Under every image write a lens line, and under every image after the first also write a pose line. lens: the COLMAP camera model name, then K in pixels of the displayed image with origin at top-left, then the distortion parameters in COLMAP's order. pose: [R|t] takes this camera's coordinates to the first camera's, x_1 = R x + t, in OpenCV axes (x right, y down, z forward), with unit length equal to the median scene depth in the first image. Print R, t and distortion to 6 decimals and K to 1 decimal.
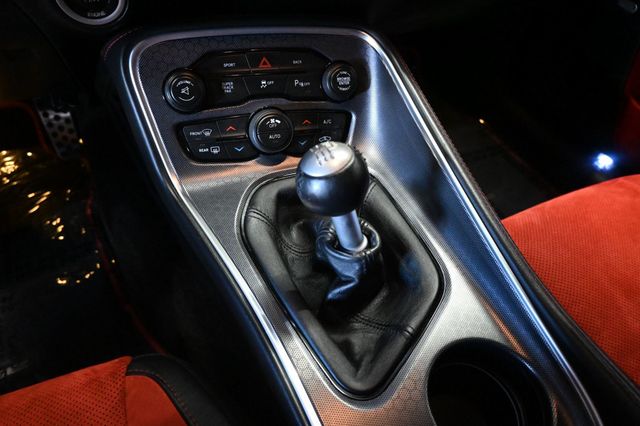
lens RADIAL K [[438.1, 0, 320.0], [0, 438.1, 213.0], [0, 0, 1]] dist [0.003118, 0.000963]
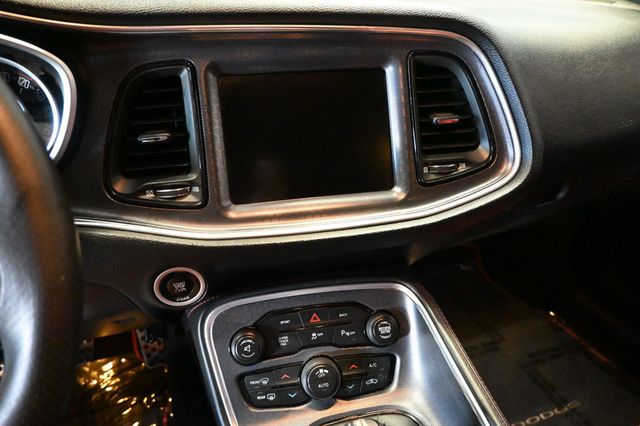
lens RADIAL K [[438.1, 0, 320.0], [0, 438.1, 213.0], [0, 0, 1]] dist [0.003118, 0.000963]
pose [[0.984286, -0.060970, -0.165724, 0.096461], [-0.002612, 0.933372, -0.358902, -0.180355], [0.176564, 0.353695, 0.918545, -0.169210]]
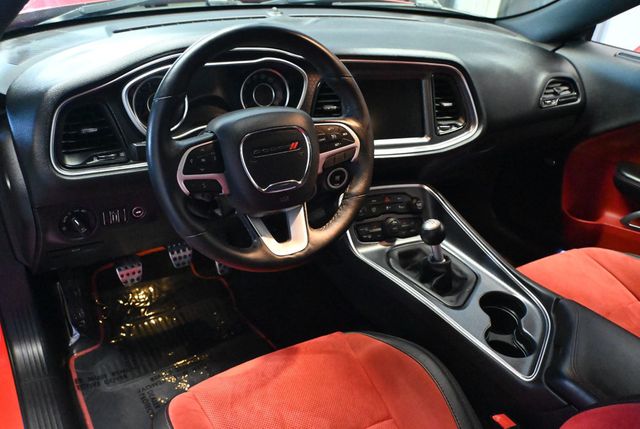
lens RADIAL K [[552.1, 0, 320.0], [0, 552.1, 214.5], [0, 0, 1]] dist [-0.039730, -0.001935]
pose [[0.994250, -0.067460, 0.083165, -0.728141], [0.092200, 0.934277, -0.344420, 0.718265], [-0.054465, 0.350107, 0.935125, -1.721198]]
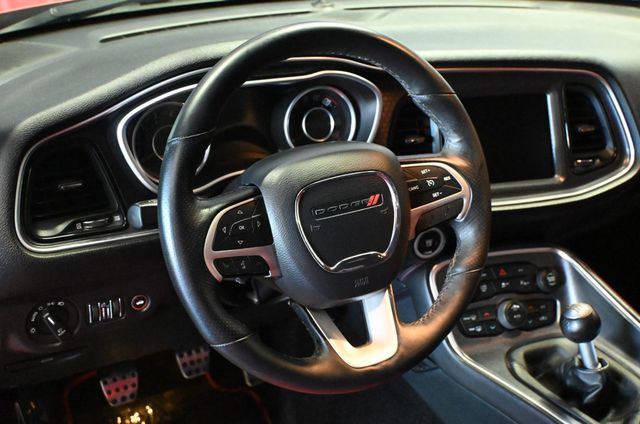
lens RADIAL K [[780.1, 0, 320.0], [0, 780.1, 212.0], [0, 0, 1]] dist [-0.024174, -0.011859]
pose [[0.995937, -0.086392, 0.025411, -0.819645], [0.088820, 0.895857, -0.435375, 0.618022], [0.014848, 0.435863, 0.899891, -1.606969]]
